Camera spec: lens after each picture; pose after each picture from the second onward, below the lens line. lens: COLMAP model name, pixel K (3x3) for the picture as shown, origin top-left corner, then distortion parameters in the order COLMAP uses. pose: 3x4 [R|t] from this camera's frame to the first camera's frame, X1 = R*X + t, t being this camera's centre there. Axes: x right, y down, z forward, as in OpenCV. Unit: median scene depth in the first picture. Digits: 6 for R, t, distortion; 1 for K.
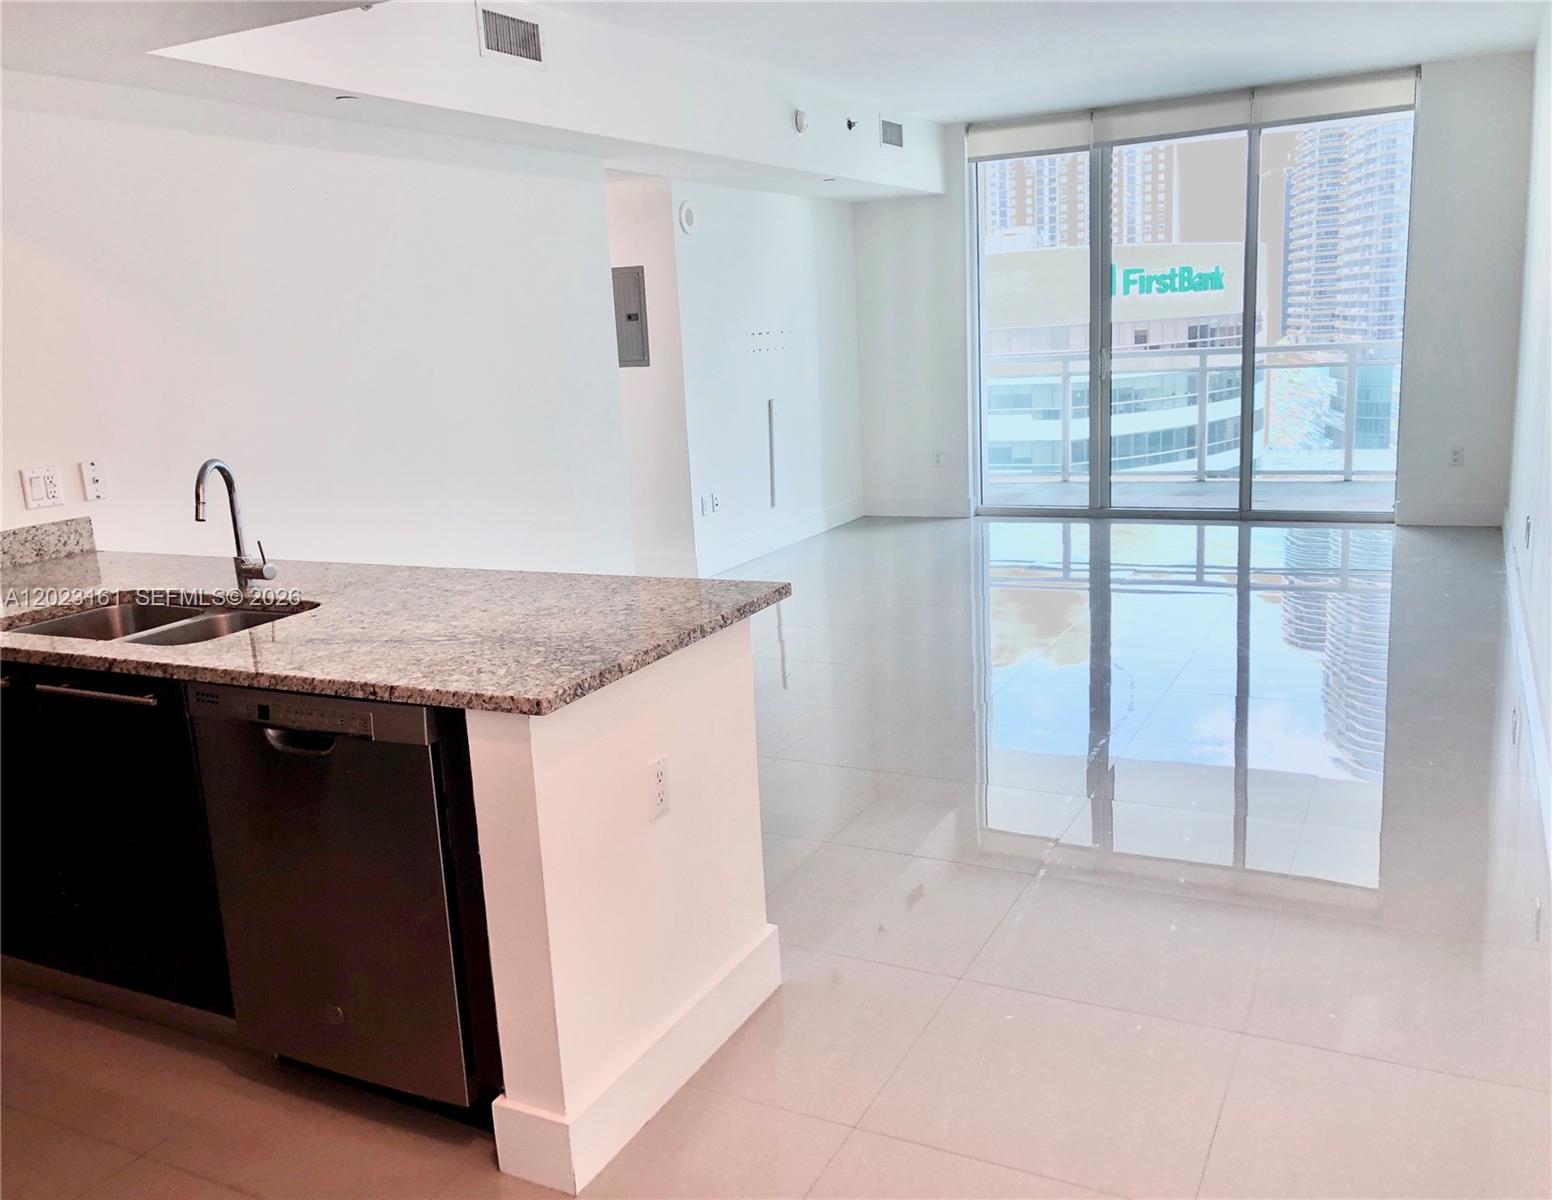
lens RADIAL K [[1310.6, 0, 776.0], [0, 1310.6, 600.0], [0, 0, 1]] dist [0.006830, 0.002092]
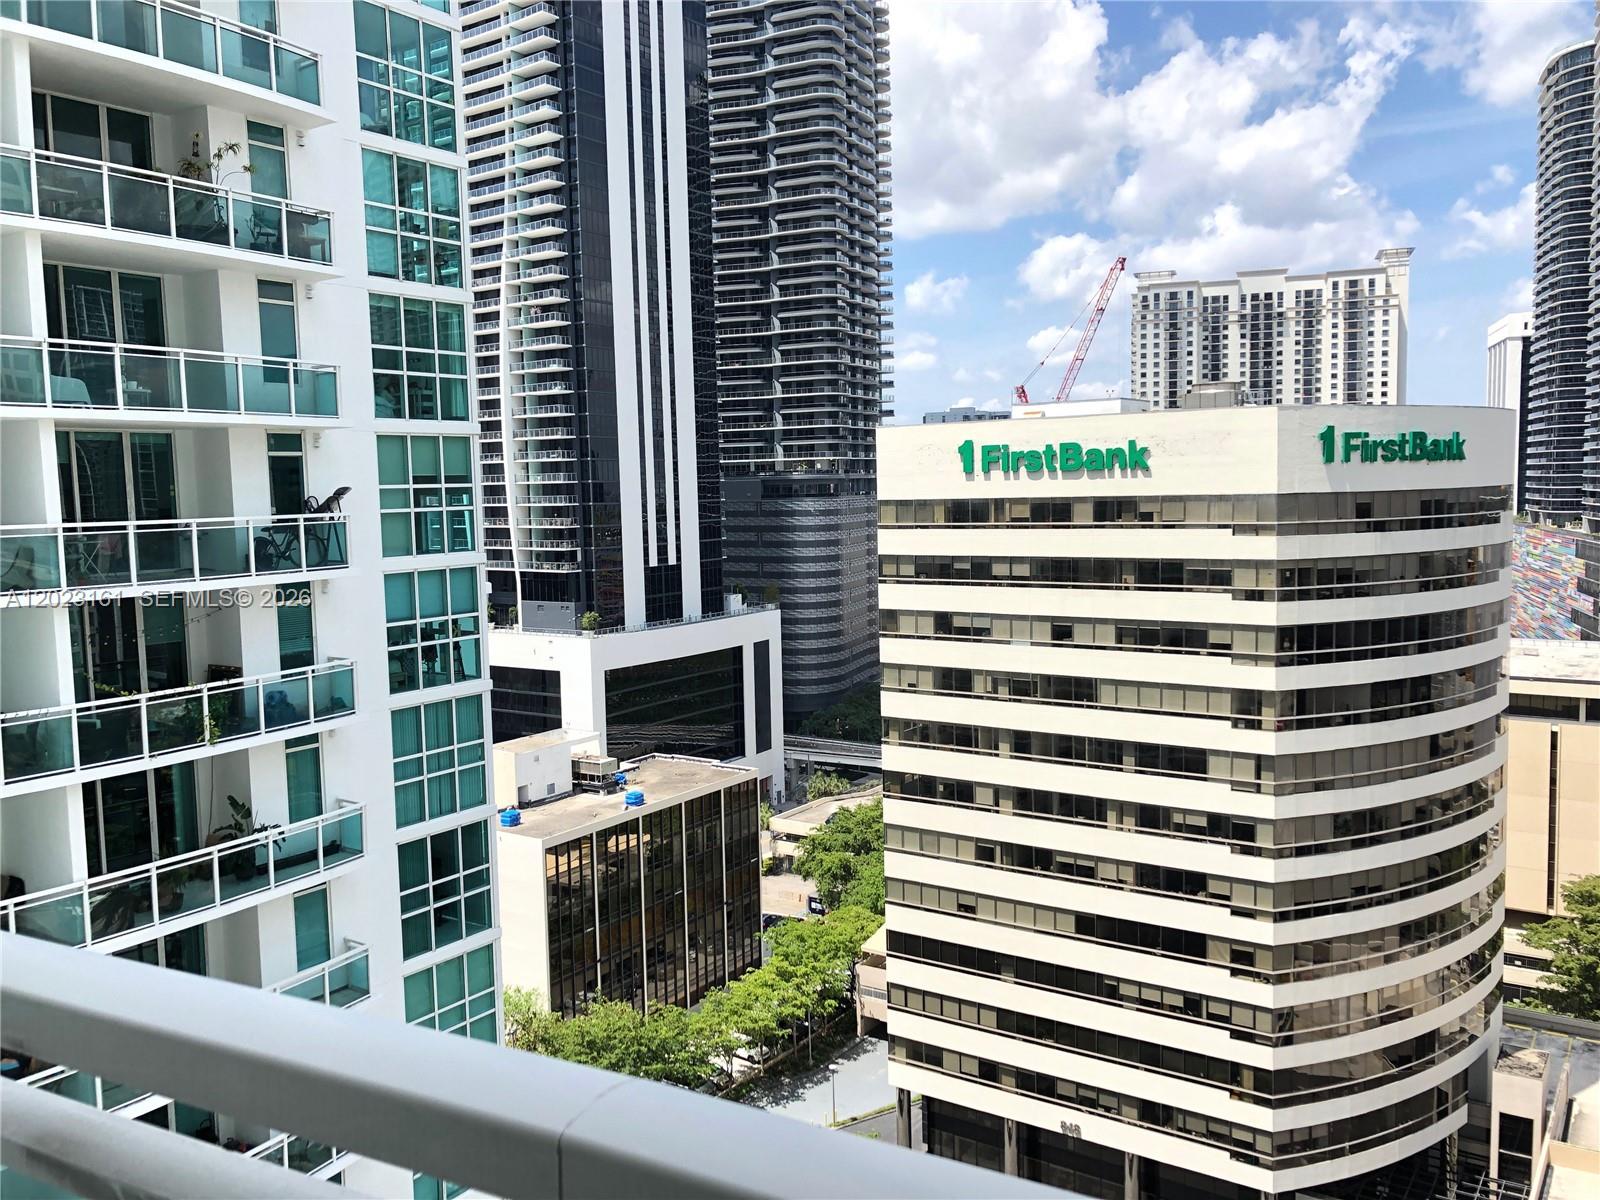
lens RADIAL K [[1304.8, 0, 800.0], [0, 1304.8, 600.0], [0, 0, 1]] dist [-0.009614, 0.000873]
pose [[0.989756, 0.042447, -0.136315, 0.028299], [-0.057752, 0.992212, -0.110365, -0.024171], [0.130568, 0.117107, 0.984499, 0.106272]]
